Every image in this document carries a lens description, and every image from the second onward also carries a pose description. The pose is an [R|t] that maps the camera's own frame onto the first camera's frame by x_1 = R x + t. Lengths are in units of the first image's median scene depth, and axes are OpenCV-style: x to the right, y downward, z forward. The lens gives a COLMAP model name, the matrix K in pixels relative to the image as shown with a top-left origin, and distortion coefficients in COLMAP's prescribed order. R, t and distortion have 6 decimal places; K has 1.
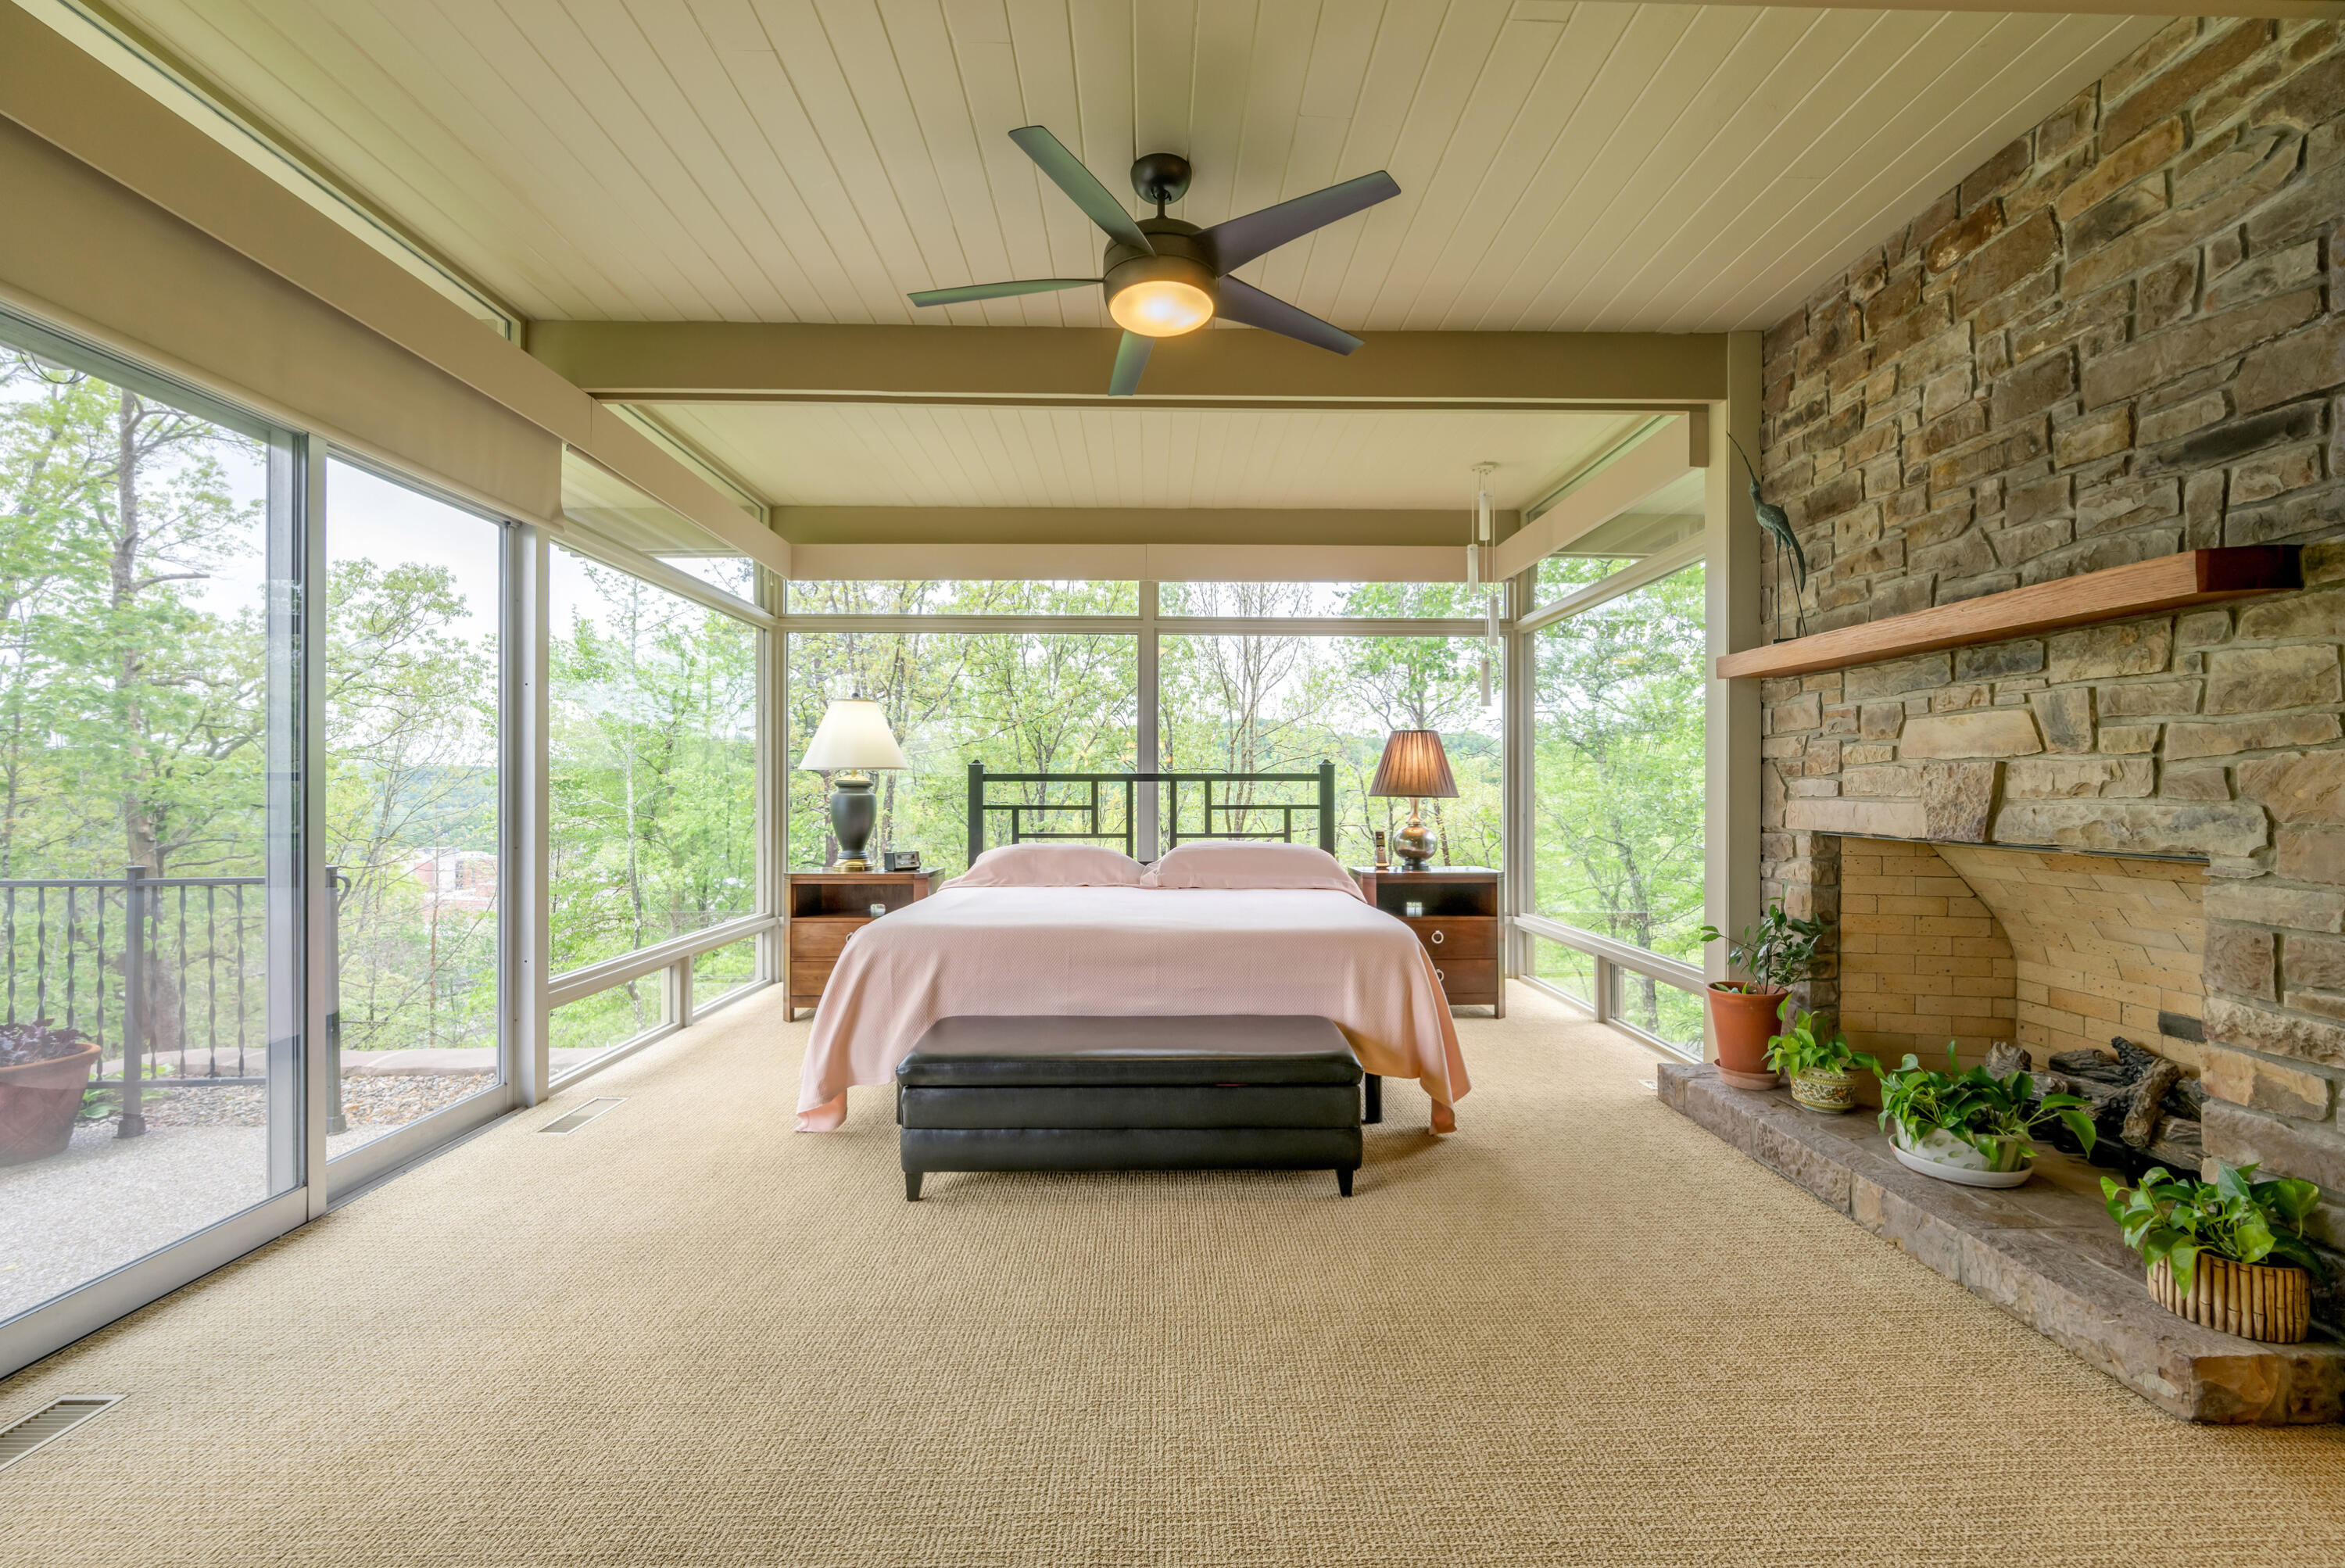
lens RADIAL K [[963.9, 0, 1168.5], [0, 963.9, 788.7], [0, 0, 1]] dist [-0.000556, -0.000154]
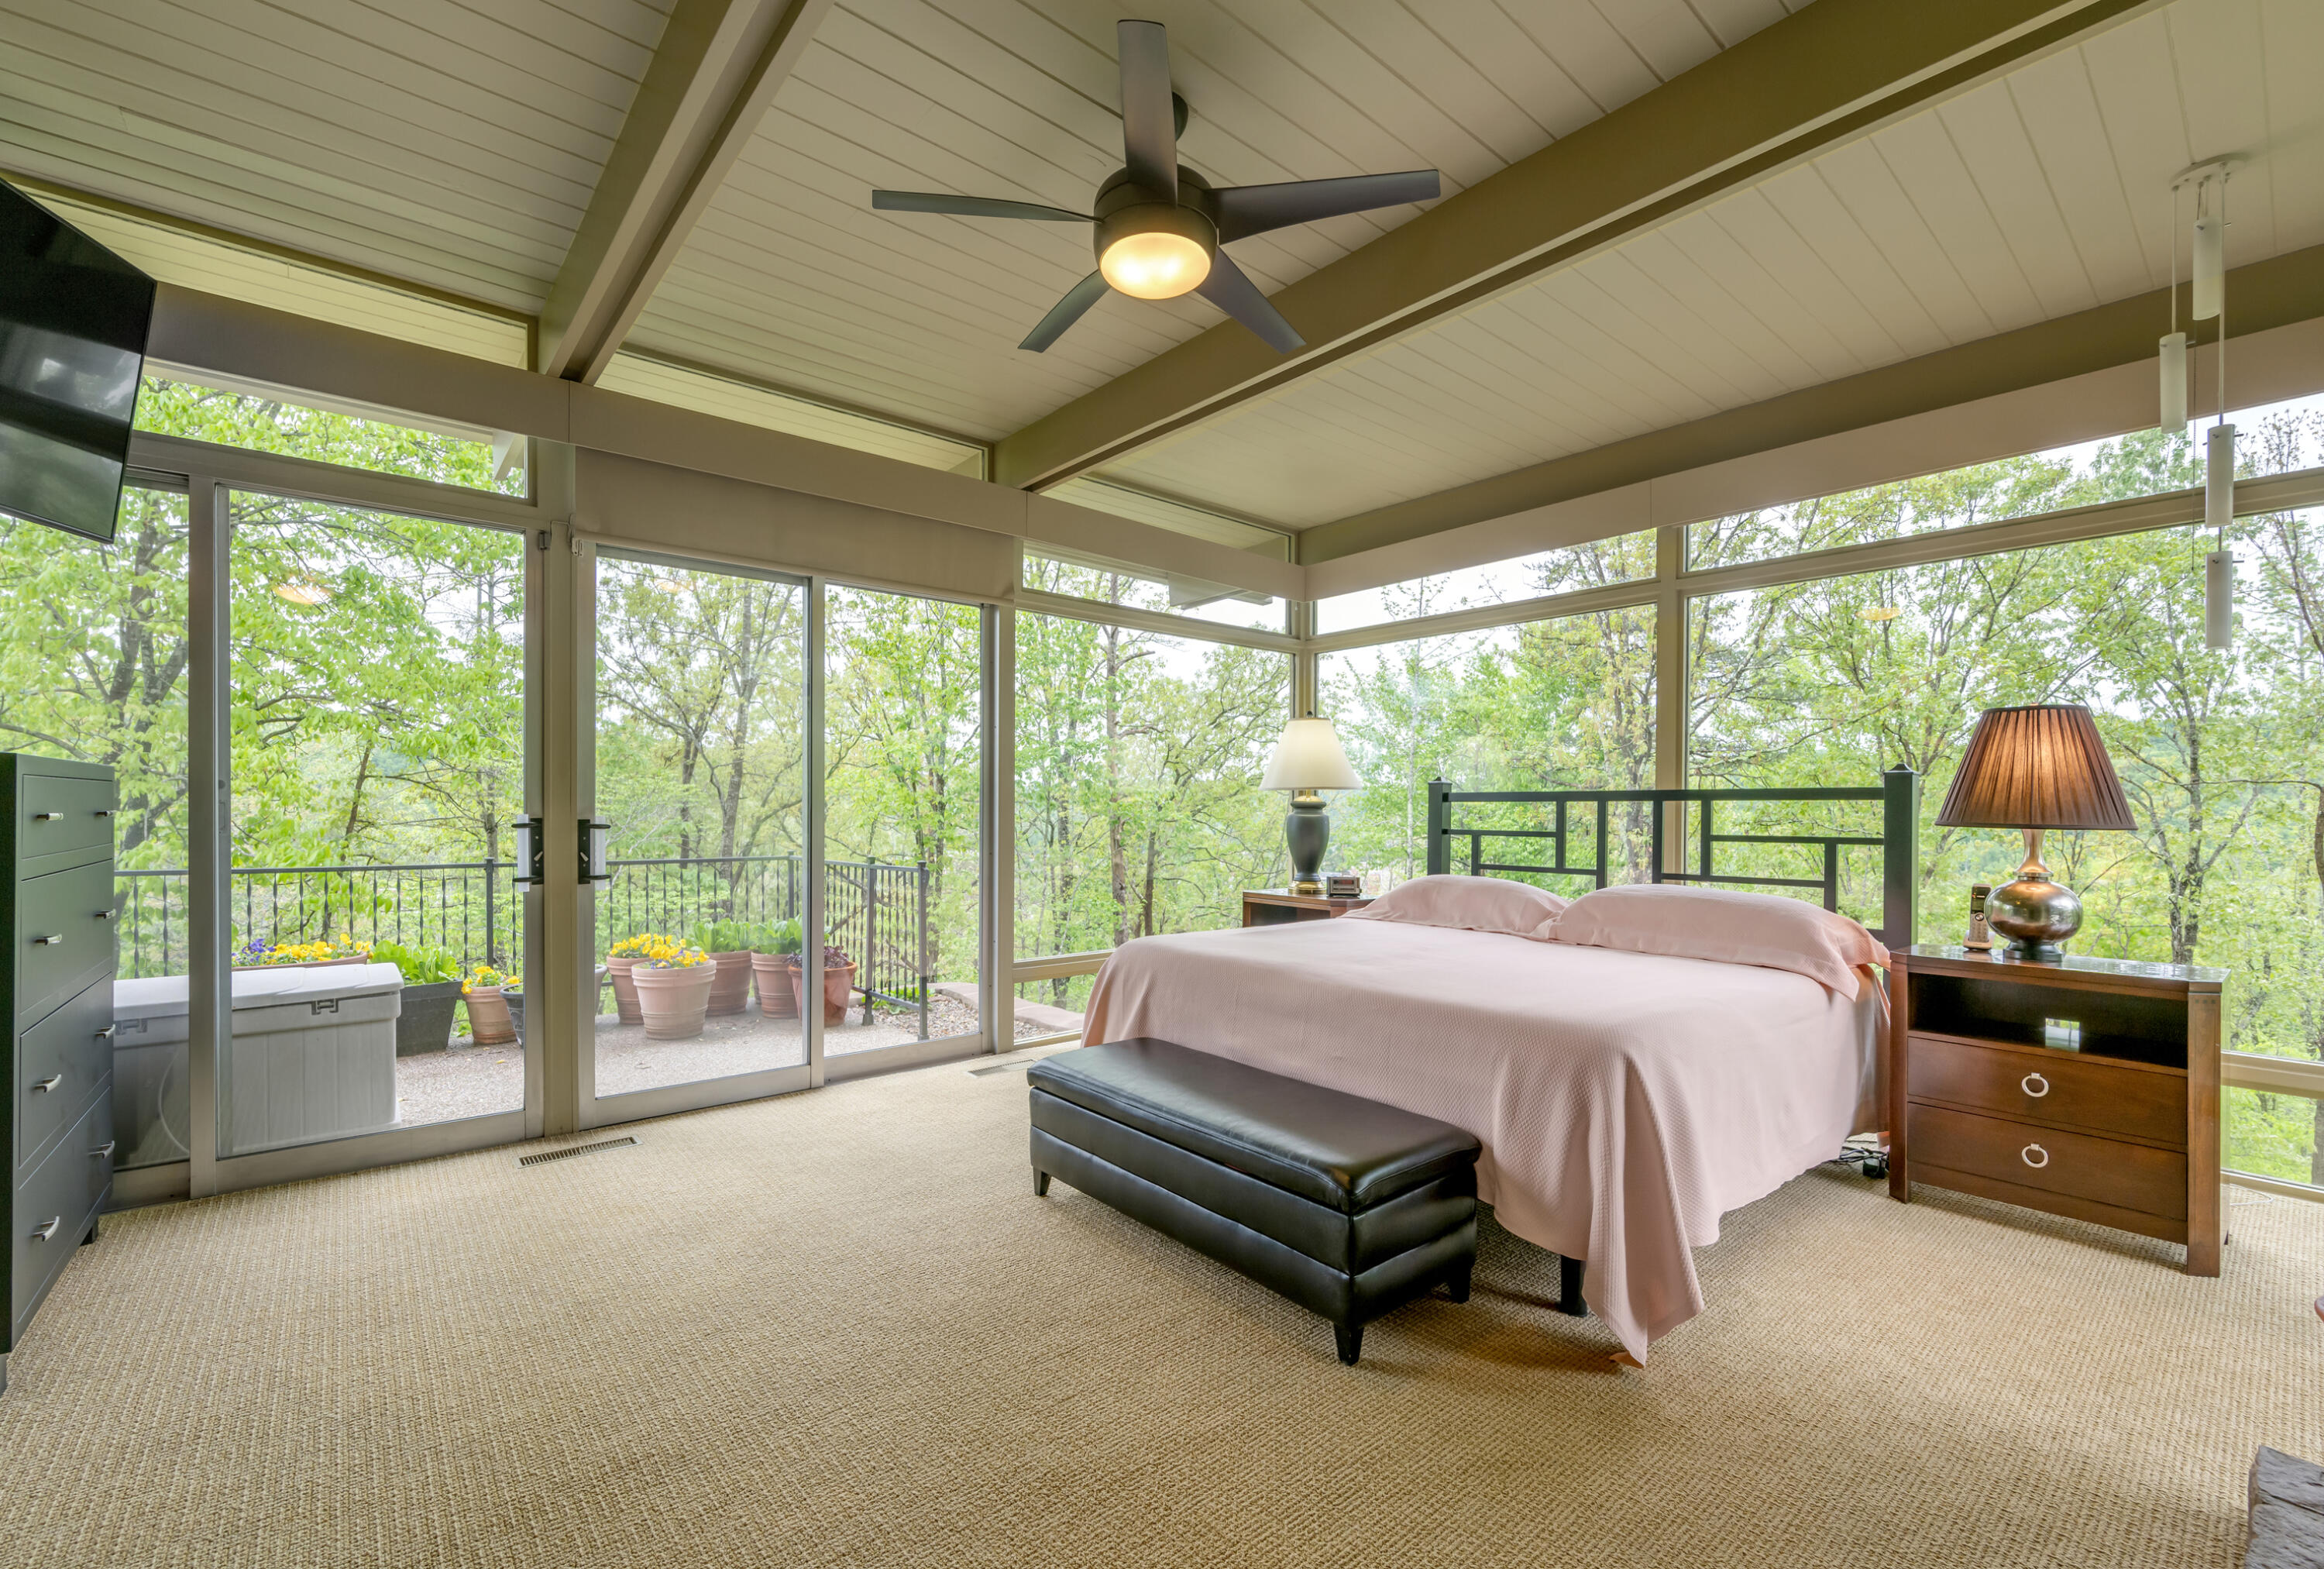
lens RADIAL K [[1053.9, 0, 1162.6], [0, 1053.9, 816.0], [0, 0, 1]] dist [-0.002129, -0.000139]
pose [[0.605990, 0.008136, -0.795430, 0.432330], [-0.005502, 0.999967, 0.006037, 0.000999], [0.795453, 0.000718, 0.606015, 0.236799]]
